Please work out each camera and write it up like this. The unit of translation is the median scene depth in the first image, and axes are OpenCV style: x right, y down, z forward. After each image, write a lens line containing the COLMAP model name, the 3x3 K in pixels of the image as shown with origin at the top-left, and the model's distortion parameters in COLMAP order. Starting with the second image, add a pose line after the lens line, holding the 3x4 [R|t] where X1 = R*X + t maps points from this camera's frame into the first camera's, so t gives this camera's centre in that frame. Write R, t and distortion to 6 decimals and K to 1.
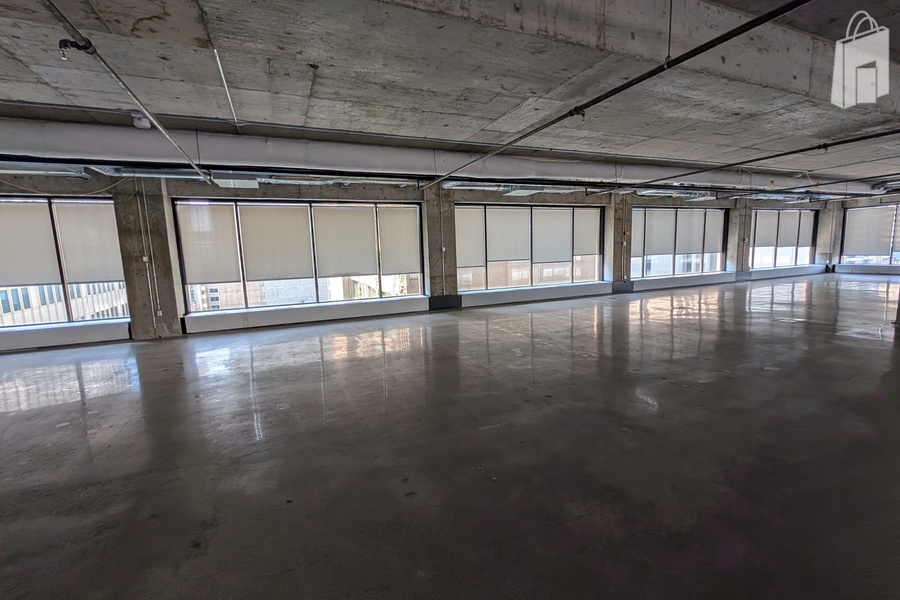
lens RADIAL K [[394.6, 0, 448.5], [0, 394.6, 305.9], [0, 0, 1]] dist [0.001195, -0.000577]
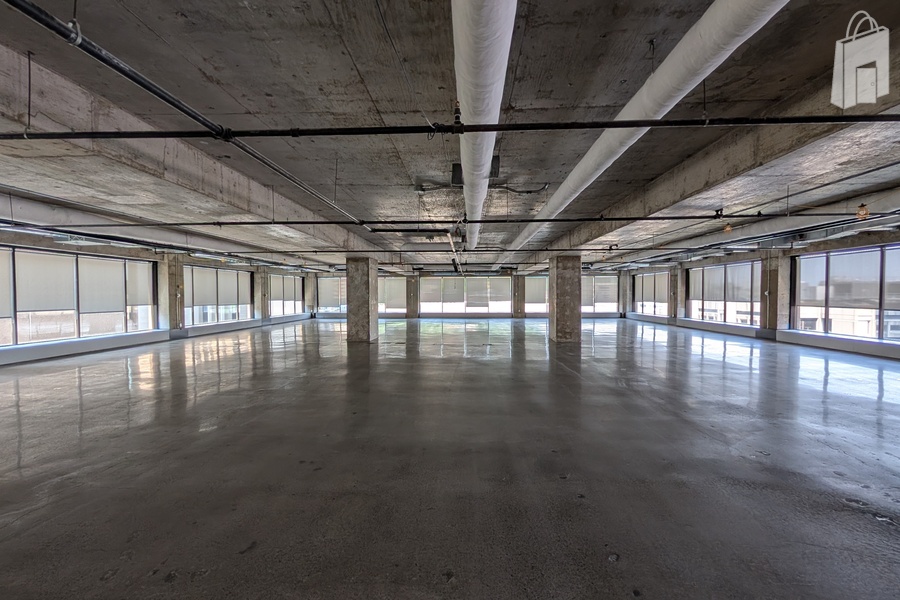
lens RADIAL K [[394.6, 0, 452.8], [0, 394.6, 302.8], [0, 0, 1]] dist [0.001195, -0.000577]
pose [[0.434586, 0.011794, 0.900553, -0.227455], [0.114278, 0.991110, -0.068128, 0.029667], [-0.893350, 0.132522, 0.429375, -0.187363]]
